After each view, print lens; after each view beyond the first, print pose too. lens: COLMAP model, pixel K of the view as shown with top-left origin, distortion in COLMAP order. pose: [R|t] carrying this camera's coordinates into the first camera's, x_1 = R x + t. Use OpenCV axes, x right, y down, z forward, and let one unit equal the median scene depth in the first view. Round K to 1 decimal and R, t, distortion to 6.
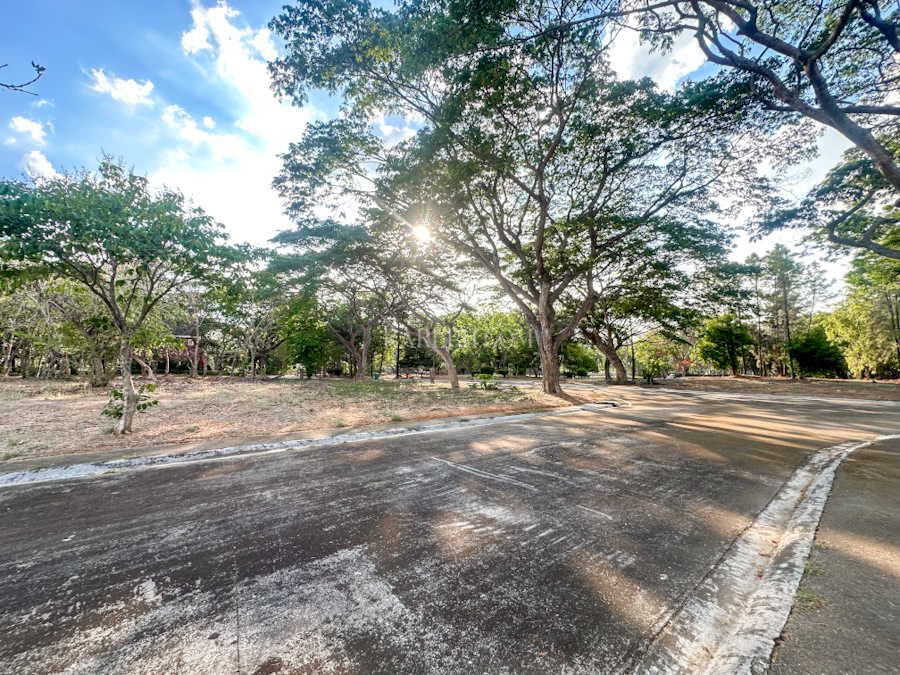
lens RADIAL K [[358.9, 0, 446.4], [0, 358.9, 336.2], [0, 0, 1]] dist [-0.002416, 0.001006]
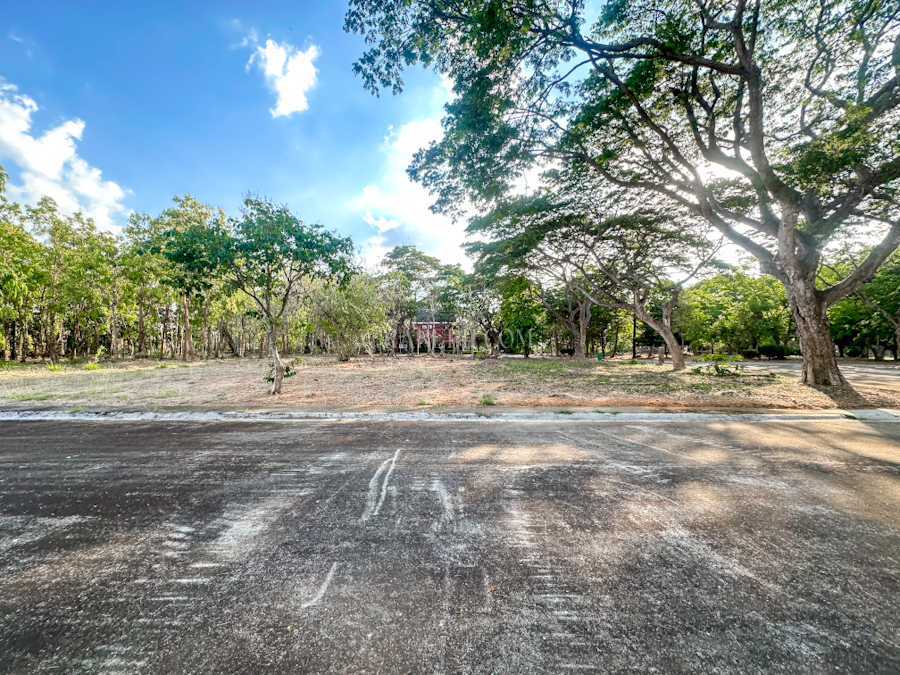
lens RADIAL K [[358.9, 0, 446.2], [0, 358.9, 336.1], [0, 0, 1]] dist [-0.002416, 0.001006]
pose [[0.778558, -0.025256, -0.627064, 0.345014], [0.059874, 0.997621, 0.034159, 0.030634], [0.624710, -0.064140, 0.778218, 0.256279]]
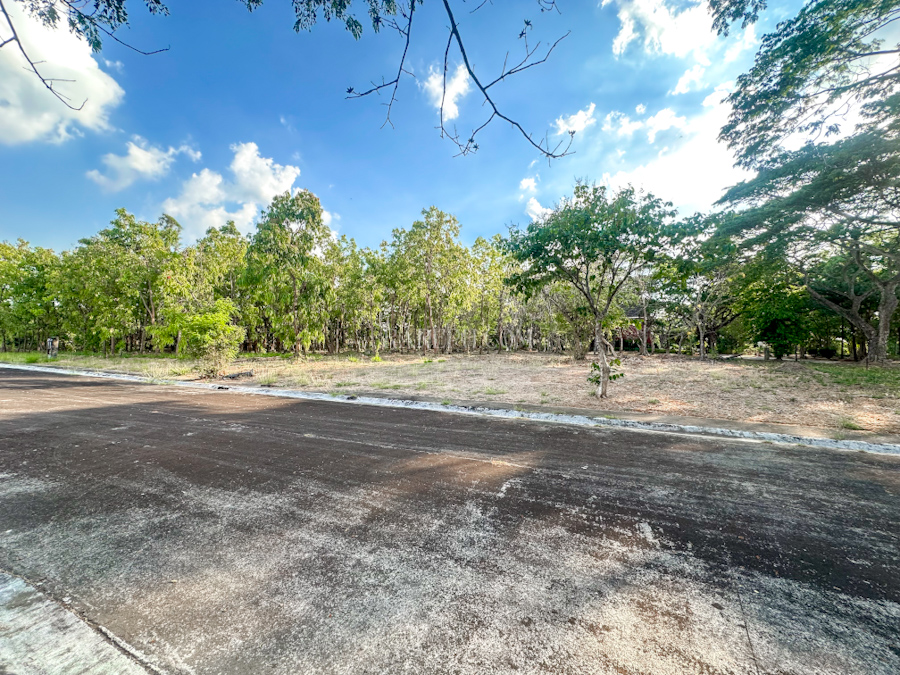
lens RADIAL K [[358.9, 0, 451.0], [0, 358.9, 336.2], [0, 0, 1]] dist [-0.002416, 0.001006]
pose [[0.453017, -0.018126, -0.891318, -0.012741], [0.072107, 0.997263, 0.016368, -0.000452], [0.888581, -0.071686, 0.453084, -0.015866]]
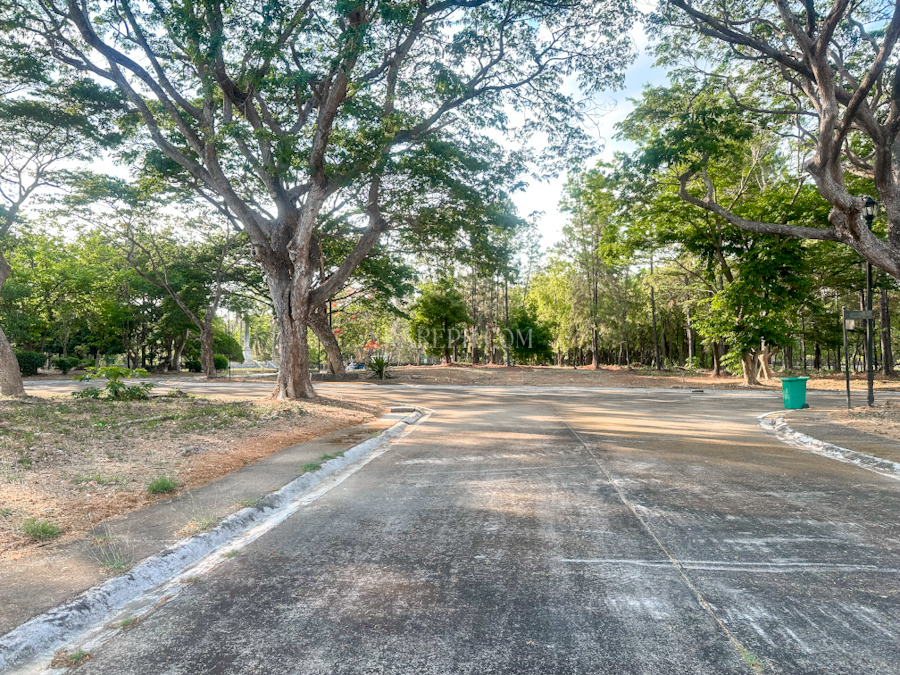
lens RADIAL K [[630.3, 0, 443.1], [0, 630.3, 343.3], [0, 0, 1]] dist [0.053861, -0.053523]
pose [[0.718802, 0.009452, 0.695151, -0.386180], [-0.058558, 0.997177, 0.046991, 0.037699], [-0.692744, -0.074484, 0.717326, 0.350047]]
